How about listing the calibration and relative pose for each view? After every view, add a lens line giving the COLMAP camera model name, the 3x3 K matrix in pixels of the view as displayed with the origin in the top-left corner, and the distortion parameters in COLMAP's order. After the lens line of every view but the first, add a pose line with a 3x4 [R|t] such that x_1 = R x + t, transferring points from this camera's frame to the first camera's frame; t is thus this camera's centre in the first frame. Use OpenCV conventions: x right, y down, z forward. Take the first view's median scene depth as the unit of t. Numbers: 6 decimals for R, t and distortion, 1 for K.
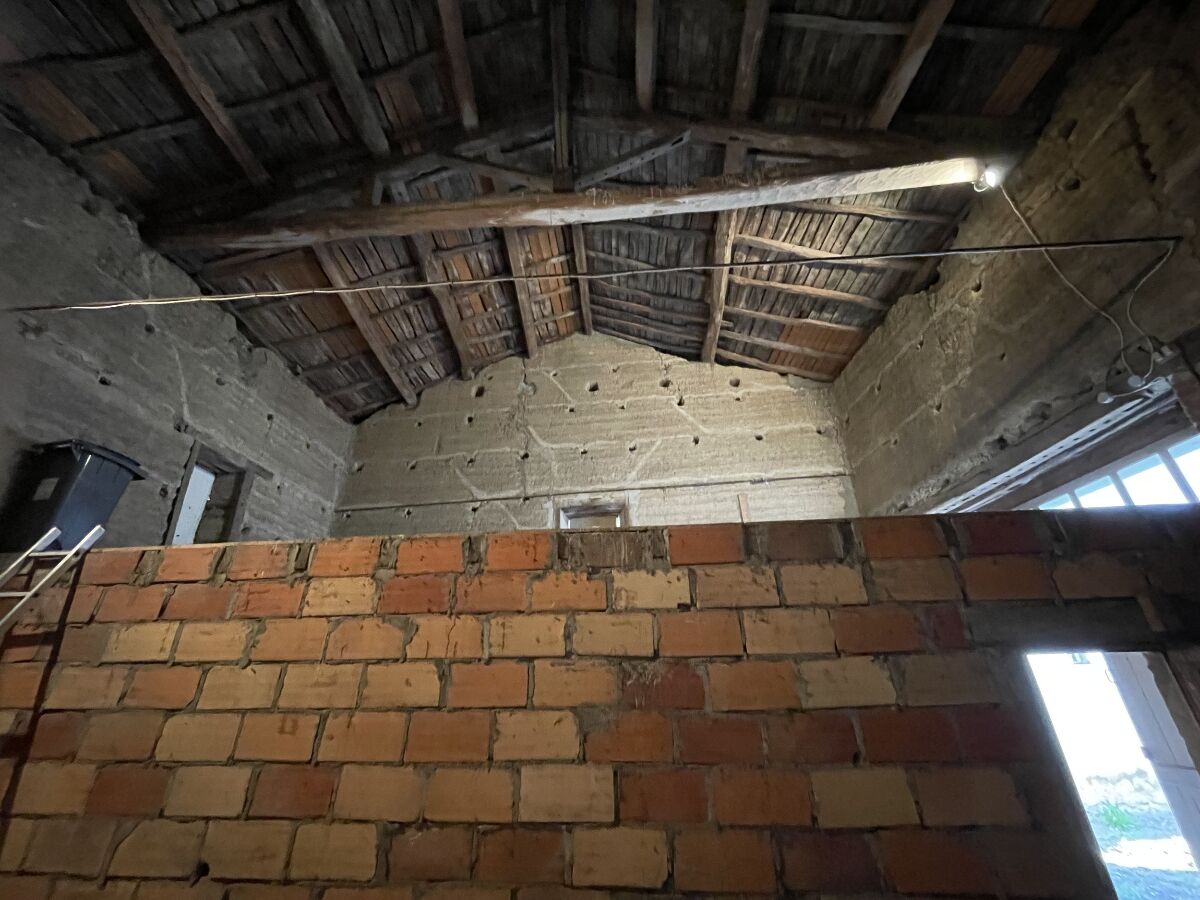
lens RADIAL K [[486.8, 0, 596.9], [0, 486.8, 450.2], [0, 0, 1]] dist [-0.001164, -0.000417]
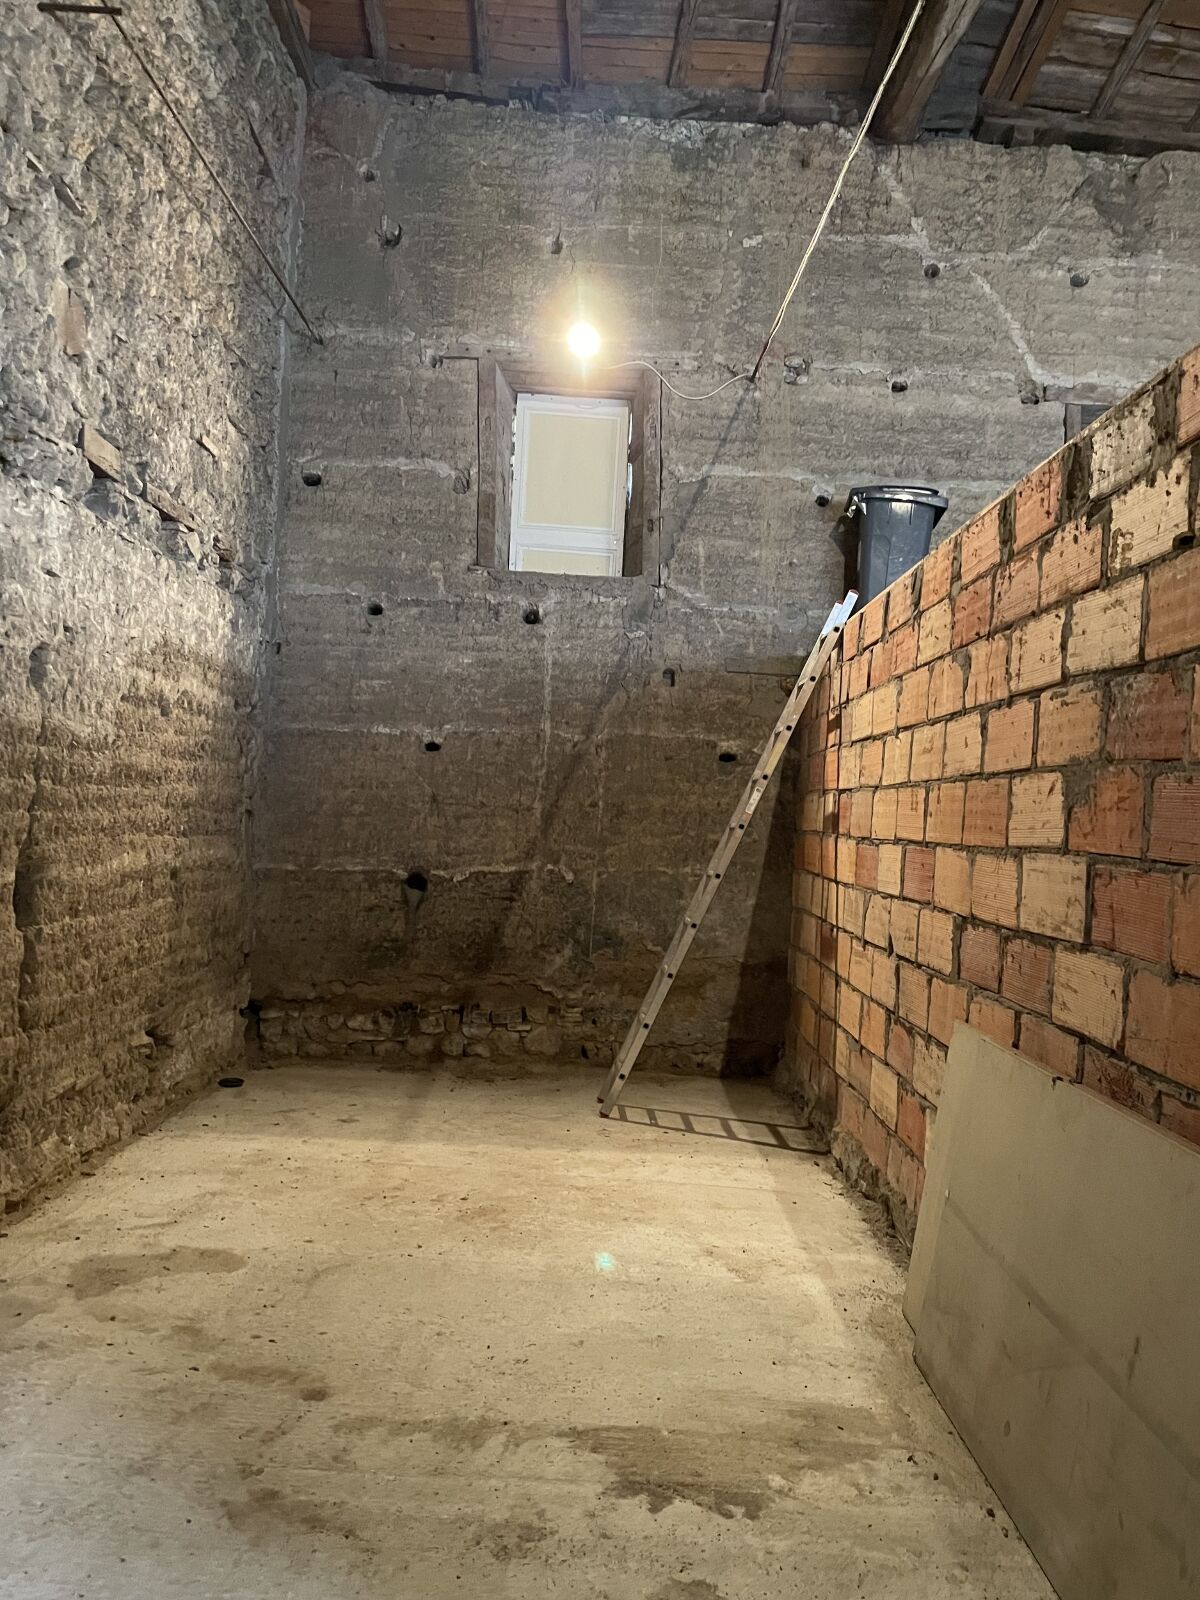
lens RADIAL K [[1196.2, 0, 600.0], [0, 1196.2, 800.0], [0, 0, 1]] dist [0.037940, -0.001341]
pose [[0.105041, -0.000263, -0.994468, 0.991373], [0.390069, 0.919874, 0.040958, 0.247298], [0.914775, -0.392213, 0.096728, 0.308507]]
